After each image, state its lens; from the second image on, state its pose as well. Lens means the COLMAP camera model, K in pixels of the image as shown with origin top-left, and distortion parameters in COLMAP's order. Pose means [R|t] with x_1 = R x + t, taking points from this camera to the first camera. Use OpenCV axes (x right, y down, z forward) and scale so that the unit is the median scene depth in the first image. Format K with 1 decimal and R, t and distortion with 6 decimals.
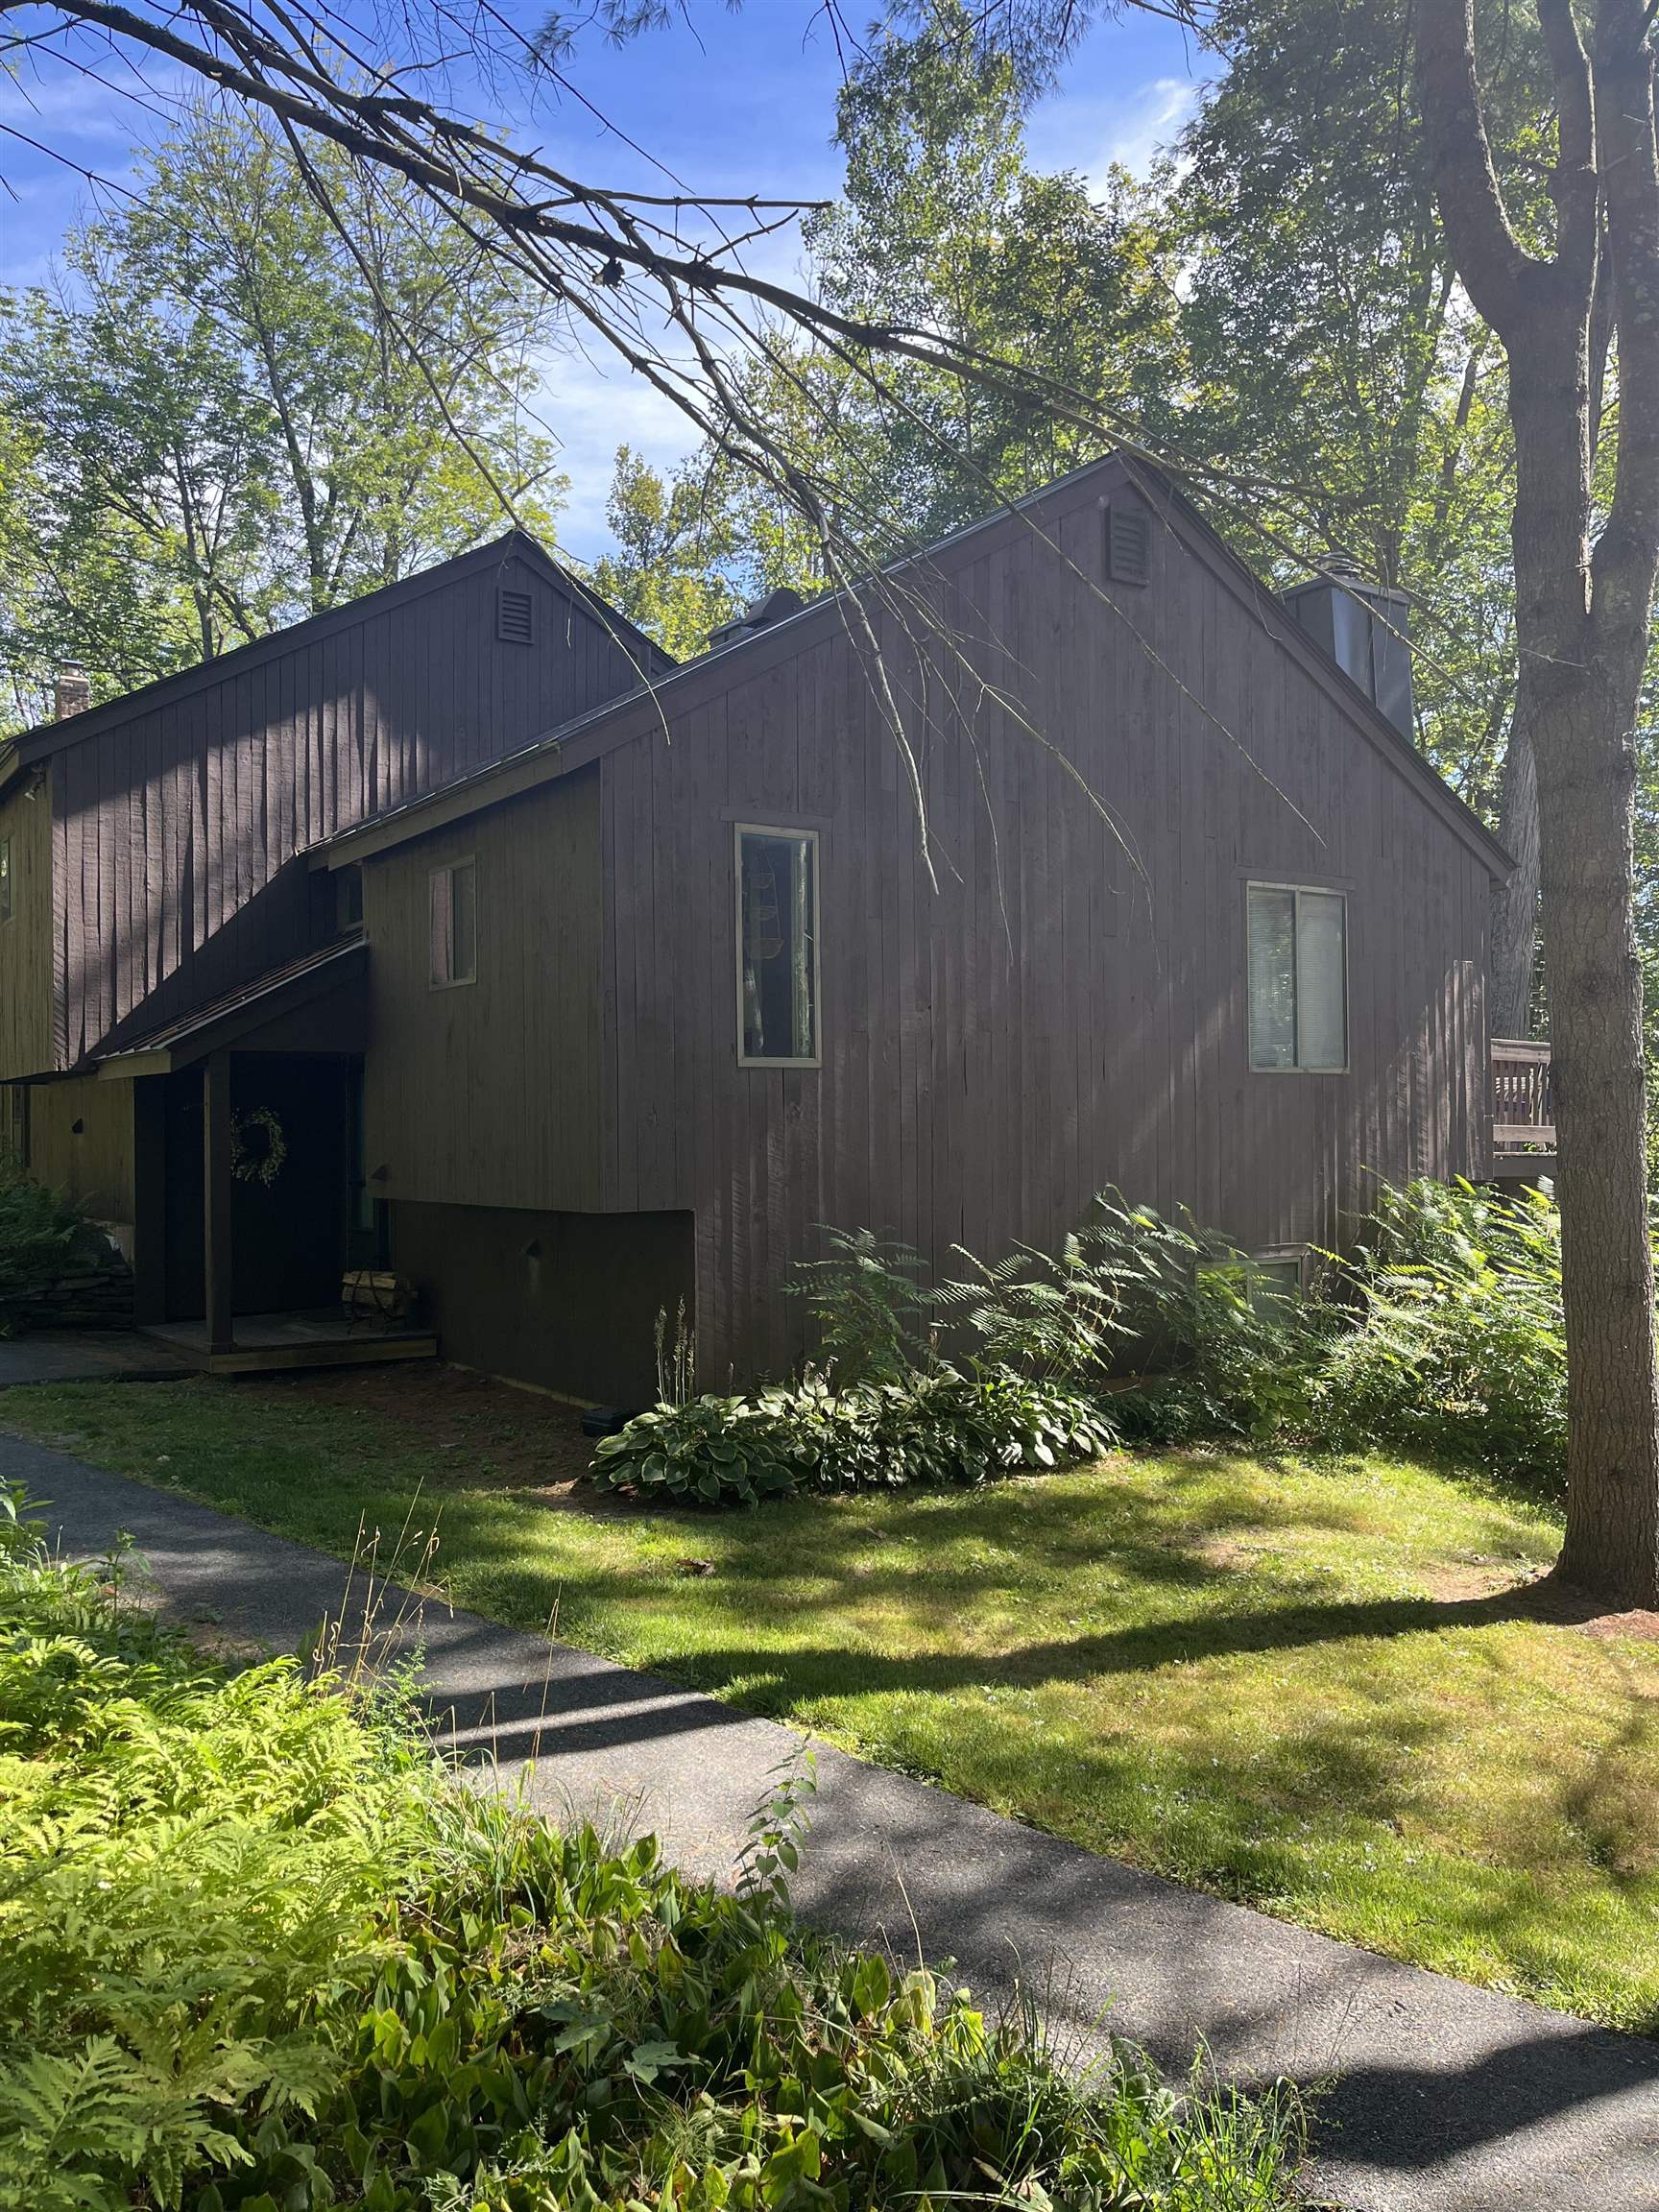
lens RADIAL K [[1674.0, 0, 821.9], [0, 1674.0, 1102.5], [0, 0, 1]] dist [0.036610, -0.052554]
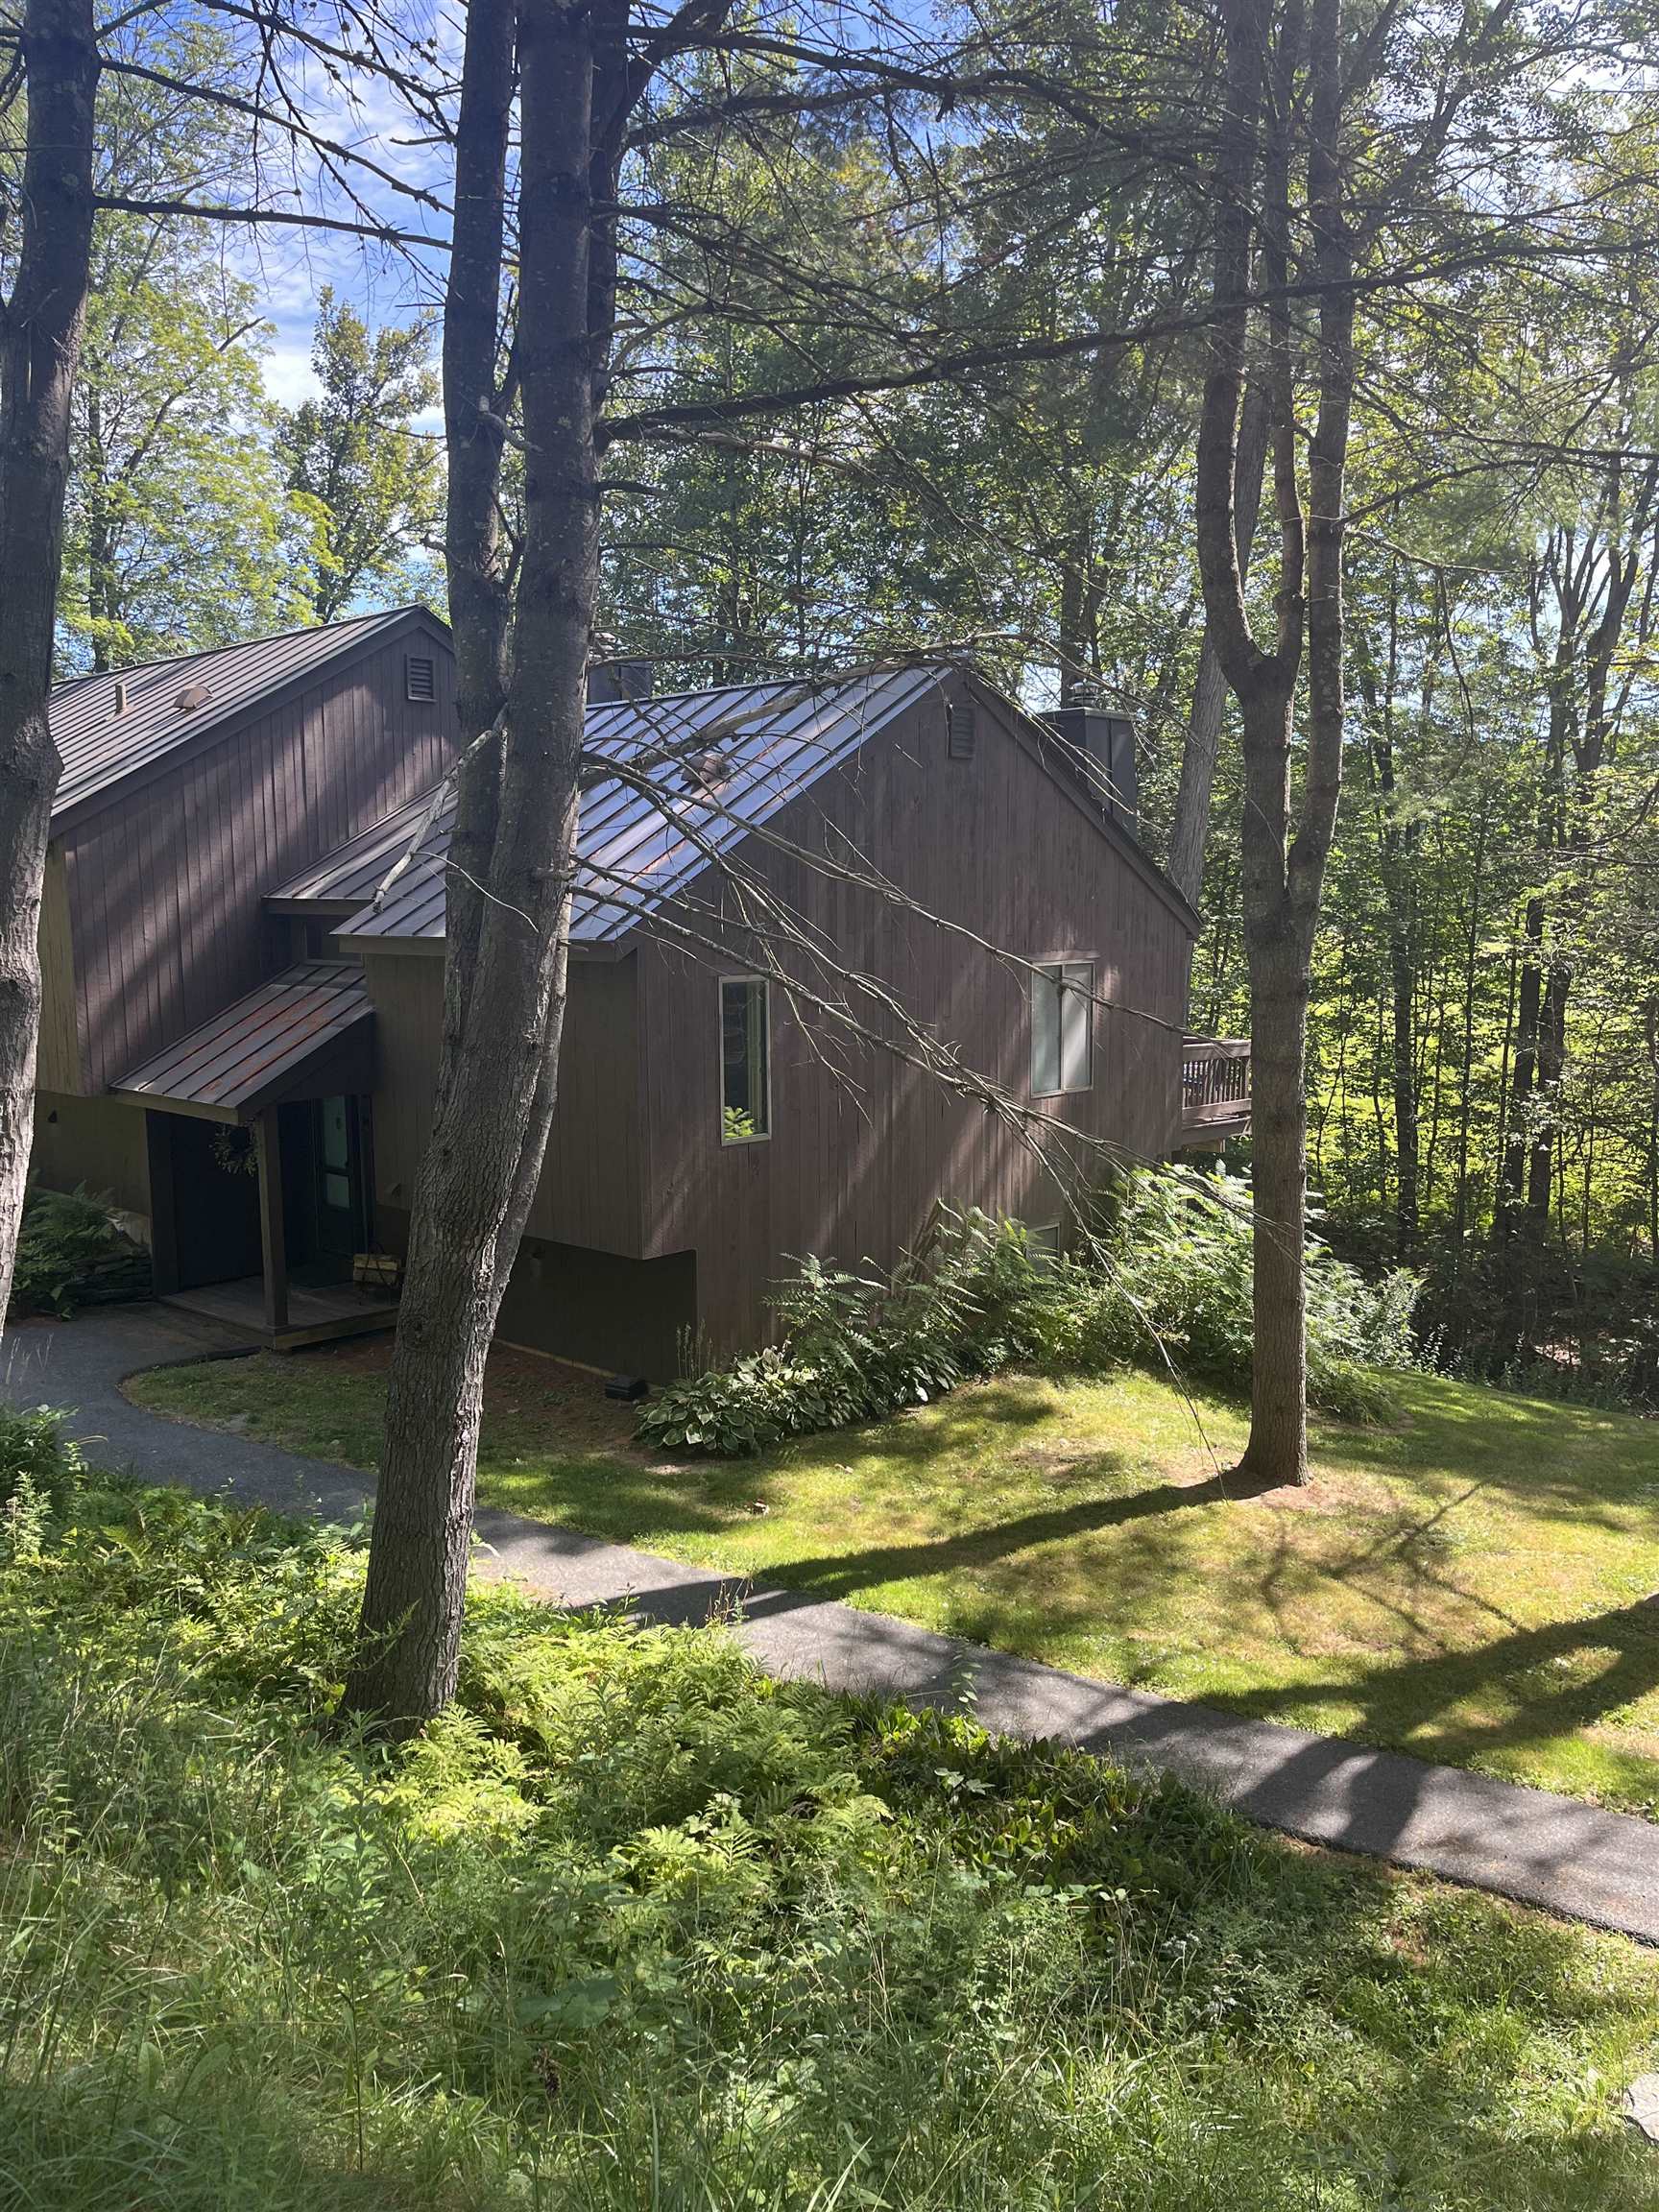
lens RADIAL K [[1674.0, 0, 832.7], [0, 1674.0, 1113.3], [0, 0, 1]] dist [0.036610, -0.052554]
pose [[0.975445, -0.025193, 0.218800, -0.232126], [-0.006174, 0.989918, 0.141507, -0.217968], [-0.220159, -0.139383, 0.965455, -0.347372]]
